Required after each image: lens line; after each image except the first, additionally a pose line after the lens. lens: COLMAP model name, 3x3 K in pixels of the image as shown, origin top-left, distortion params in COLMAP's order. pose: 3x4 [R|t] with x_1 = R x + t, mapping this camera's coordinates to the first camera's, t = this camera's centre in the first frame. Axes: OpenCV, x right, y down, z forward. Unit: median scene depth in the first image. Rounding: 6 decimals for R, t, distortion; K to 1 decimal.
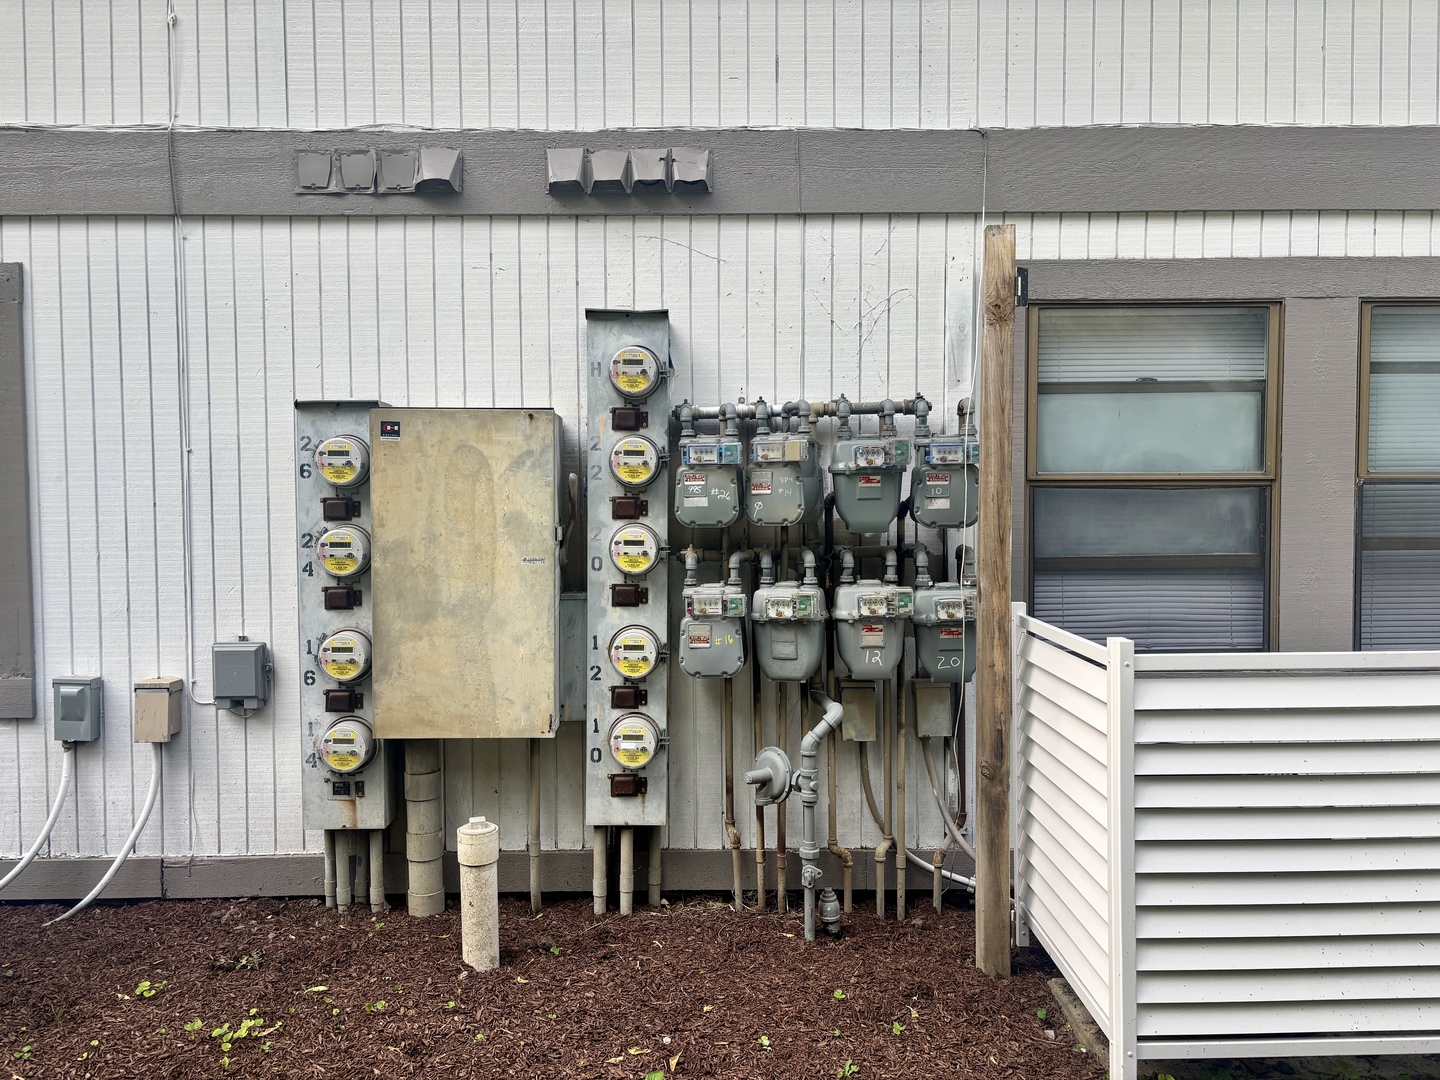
lens RADIAL K [[1079.7, 0, 720.0], [0, 1079.7, 540.0], [0, 0, 1]] dist [0.027278, -0.005685]
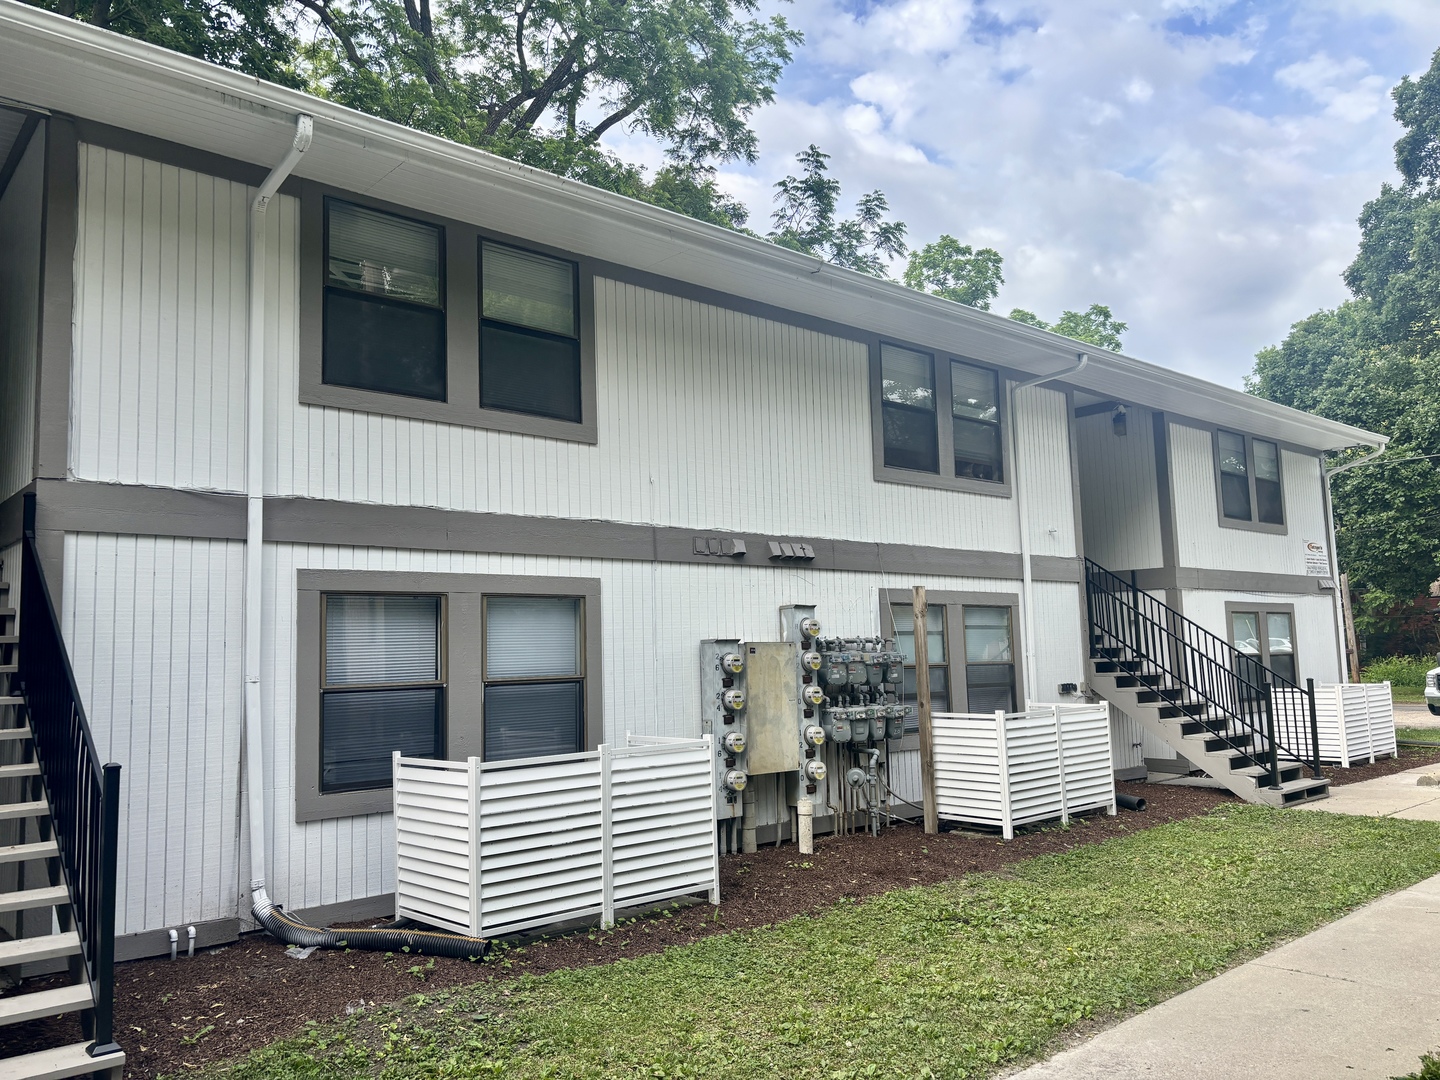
lens RADIAL K [[1083.4, 0, 710.2], [0, 1083.4, 550.1], [0, 0, 1]] dist [0.003250, 0.036378]
pose [[0.762852, 0.052865, 0.644408, -1.929916], [0.063091, 0.985810, -0.155560, 0.052900], [-0.643487, 0.159326, 0.748692, -0.844433]]
